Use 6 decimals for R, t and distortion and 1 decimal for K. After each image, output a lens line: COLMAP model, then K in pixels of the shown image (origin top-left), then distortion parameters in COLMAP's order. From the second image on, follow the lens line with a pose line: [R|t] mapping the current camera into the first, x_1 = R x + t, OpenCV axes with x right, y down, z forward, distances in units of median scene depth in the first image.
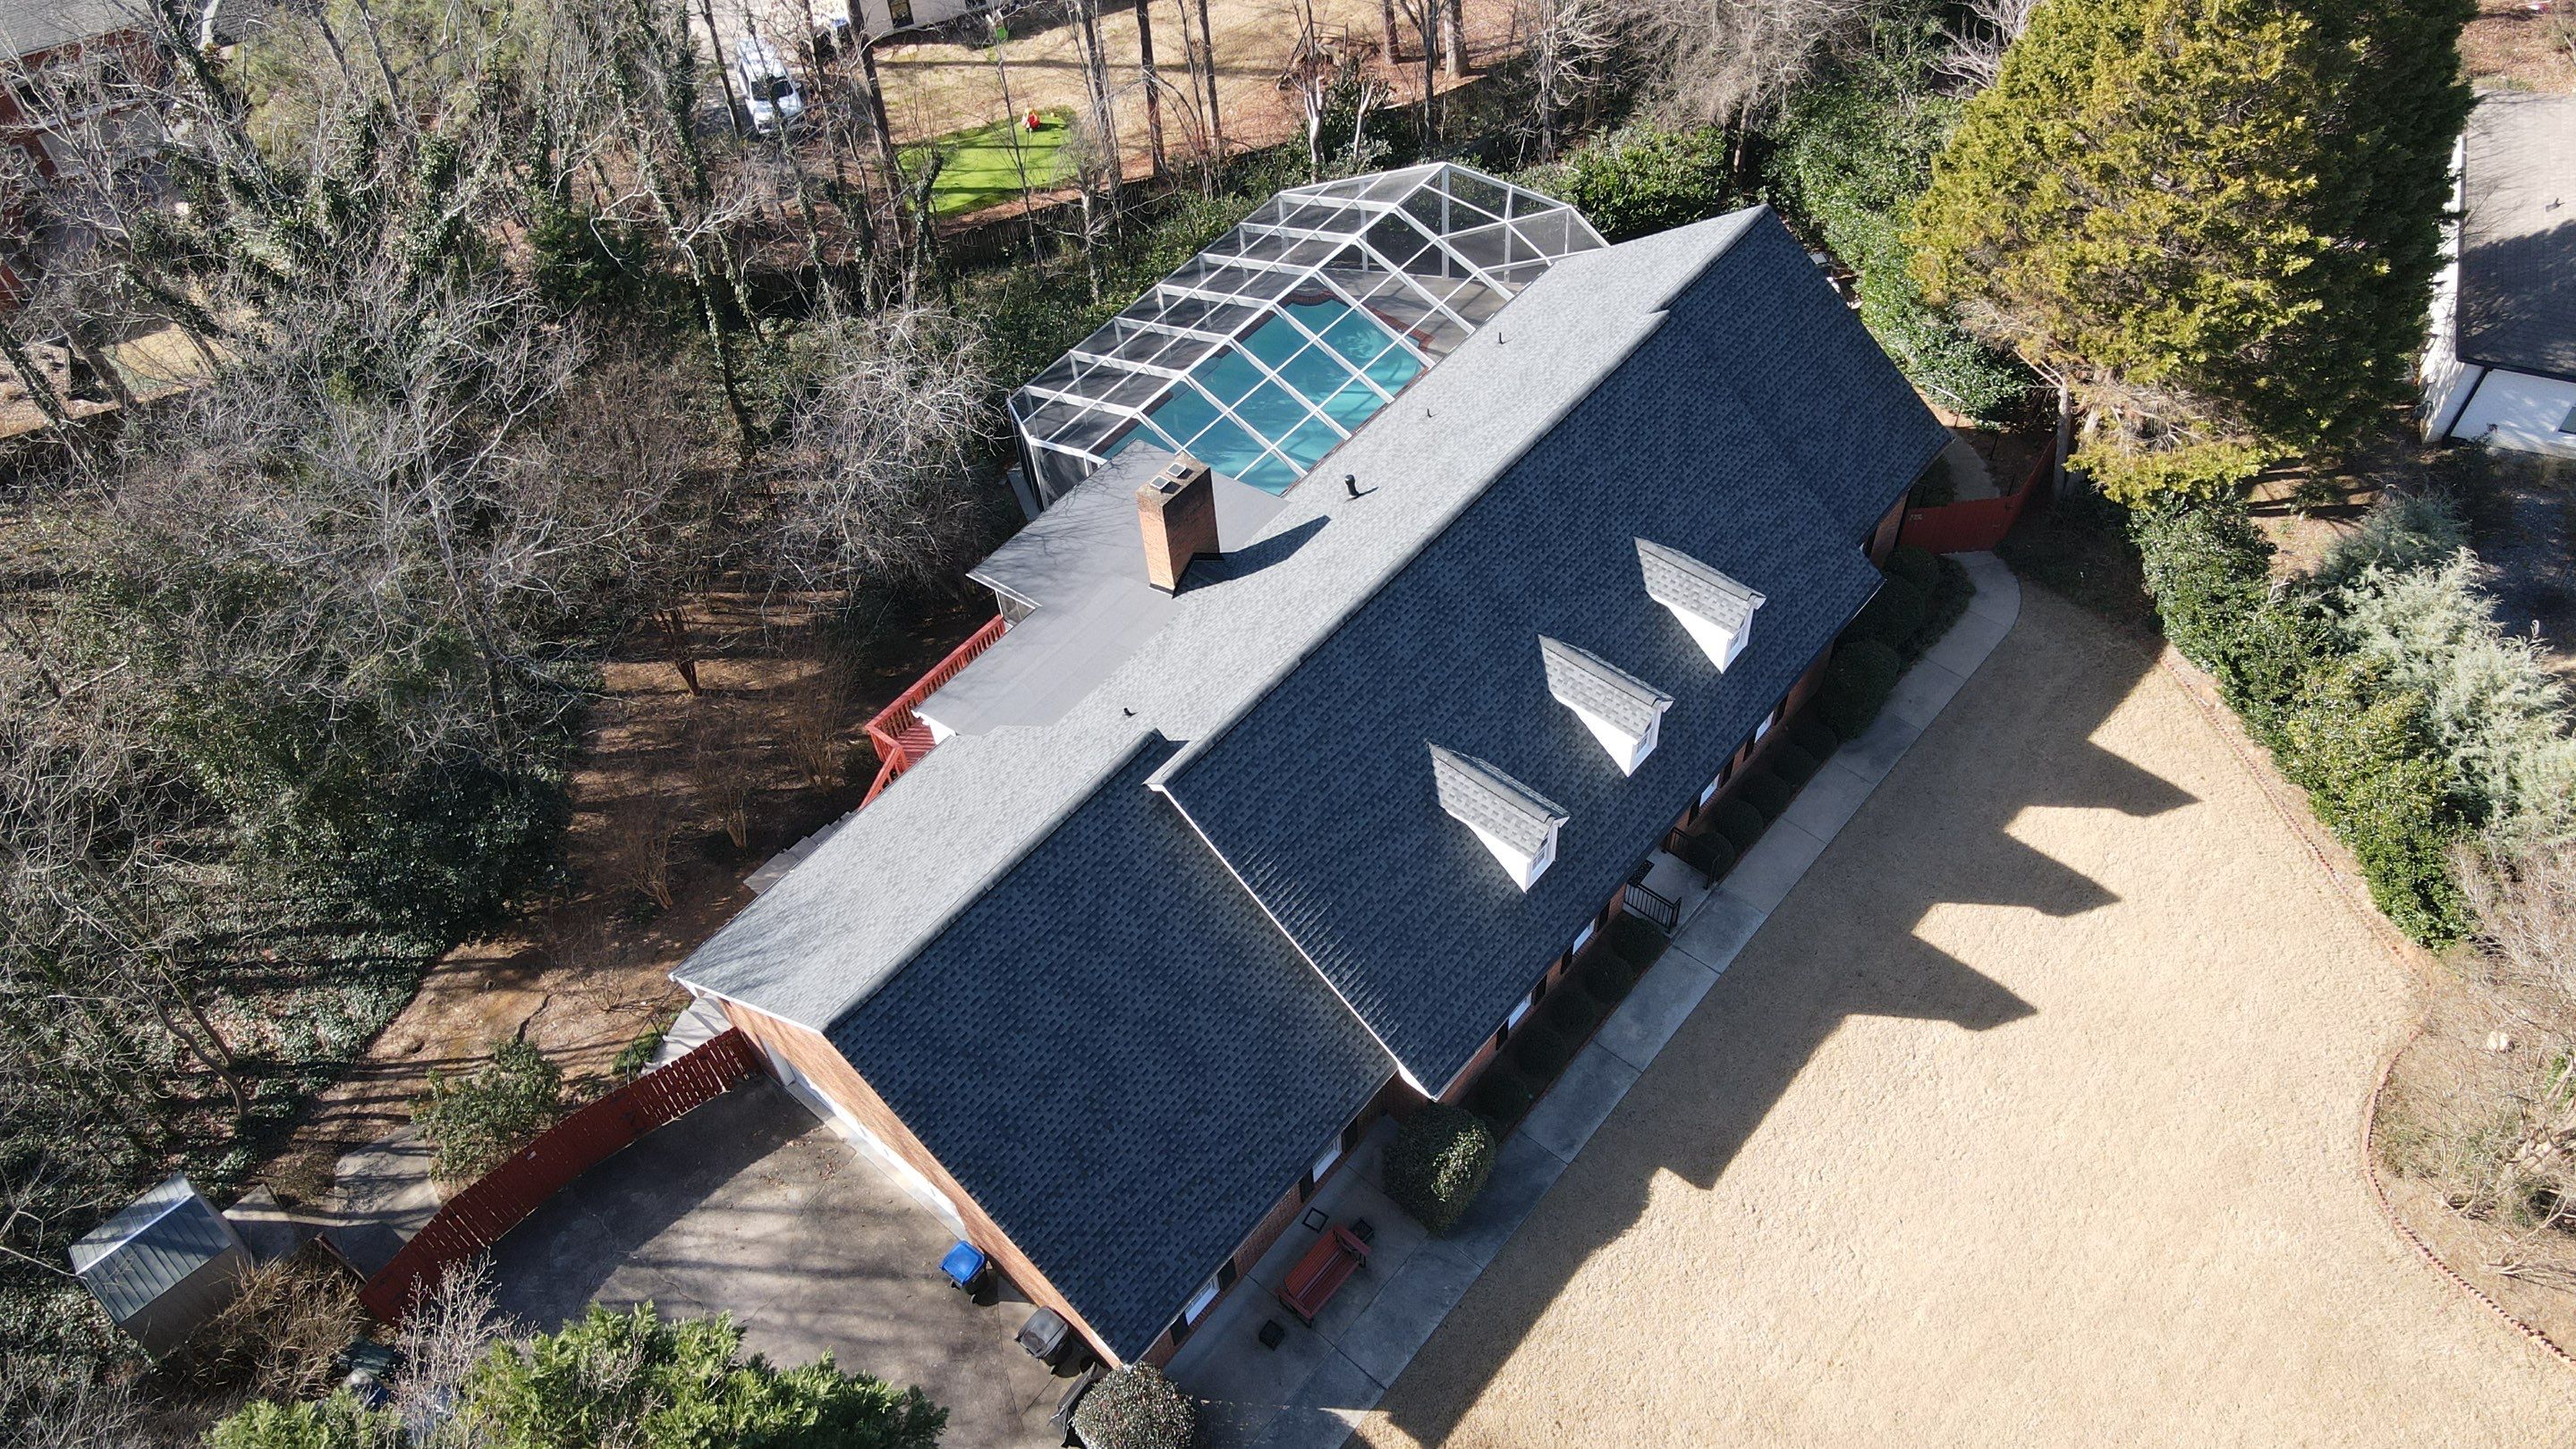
lens RADIAL K [[1904.3, 0, 1289.5], [0, 1904.3, 737.0], [0, 0, 1]] dist [0.003719, 0.025520]
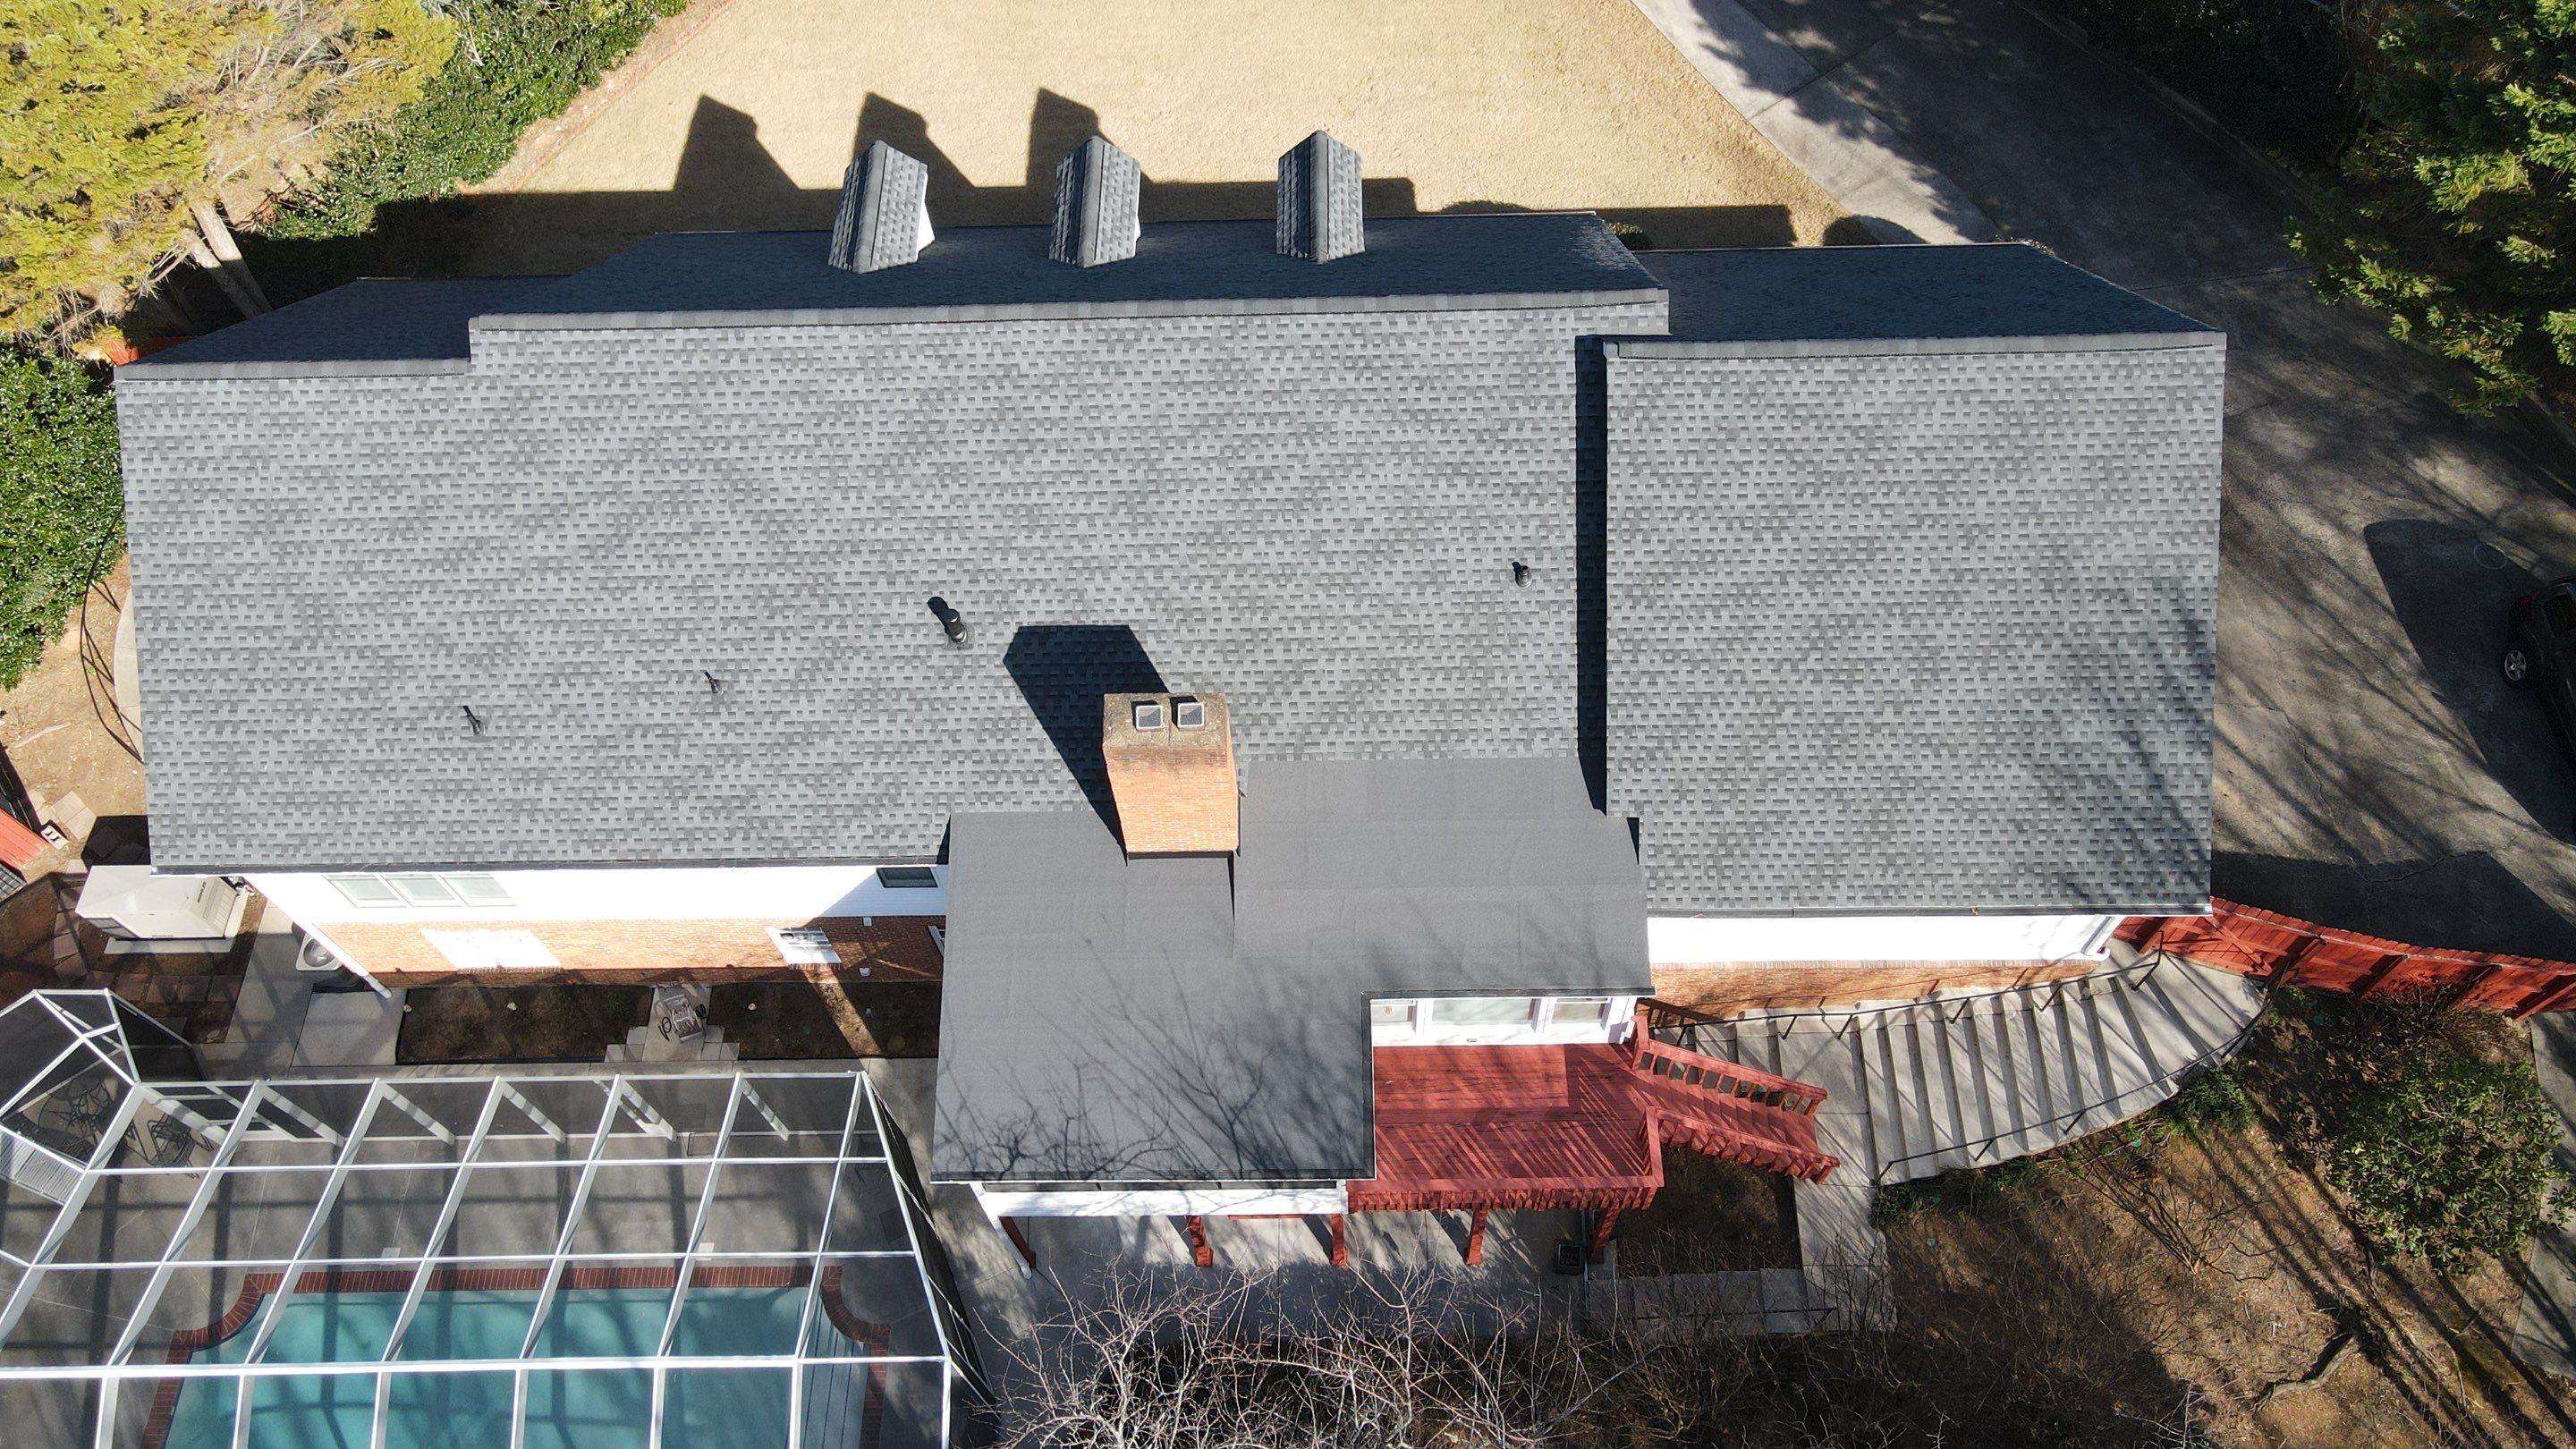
lens RADIAL K [[1904.3, 0, 1295.1], [0, 1904.3, 716.2], [0, 0, 1]] dist [0.003719, 0.025520]
pose [[-0.639997, -0.616822, 0.458187, -0.373898], [0.636223, -0.091043, 0.766115, -0.587736], [-0.430842, 0.781819, 0.450703, 0.750625]]
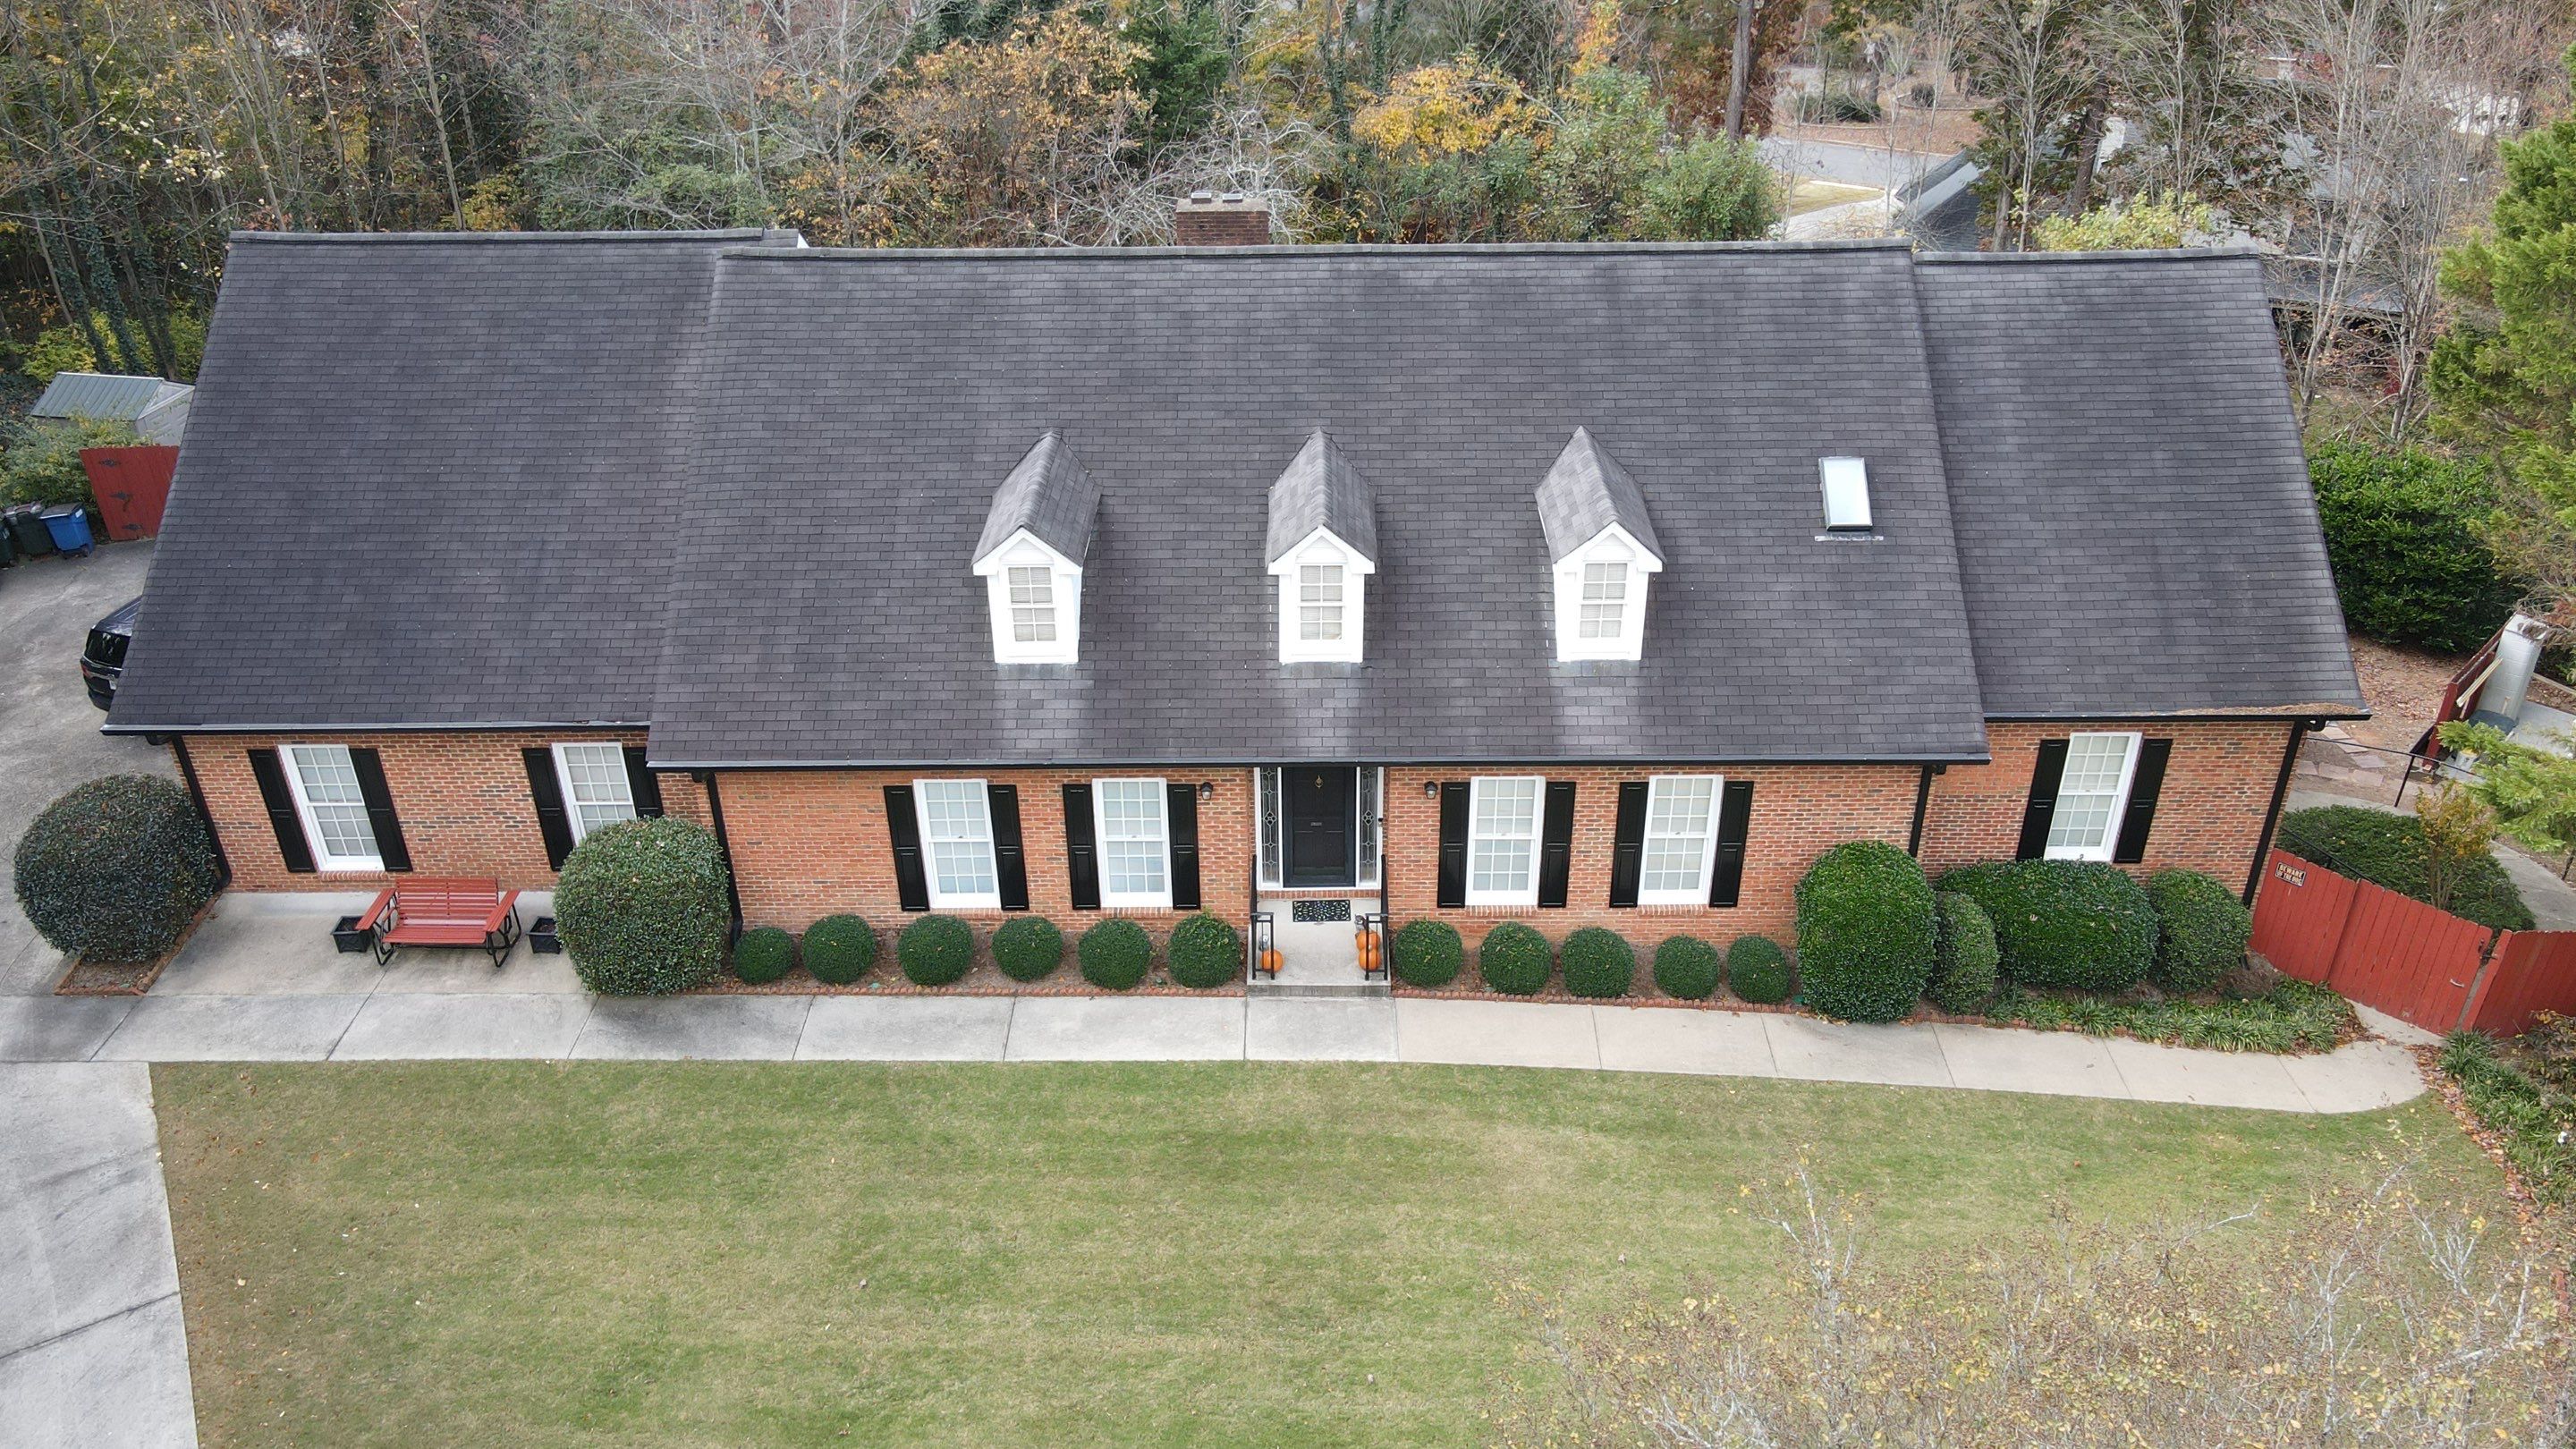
lens RADIAL K [[1904.3, 0, 1284.3], [0, 1904.3, 716.6], [0, 0, 1]] dist [0.003719, 0.025520]
pose [[0.637603, 0.427850, -0.640630, 0.579563], [-0.612317, 0.786091, -0.084427, 0.086567], [0.467471, 0.446100, 0.763194, 0.526480]]
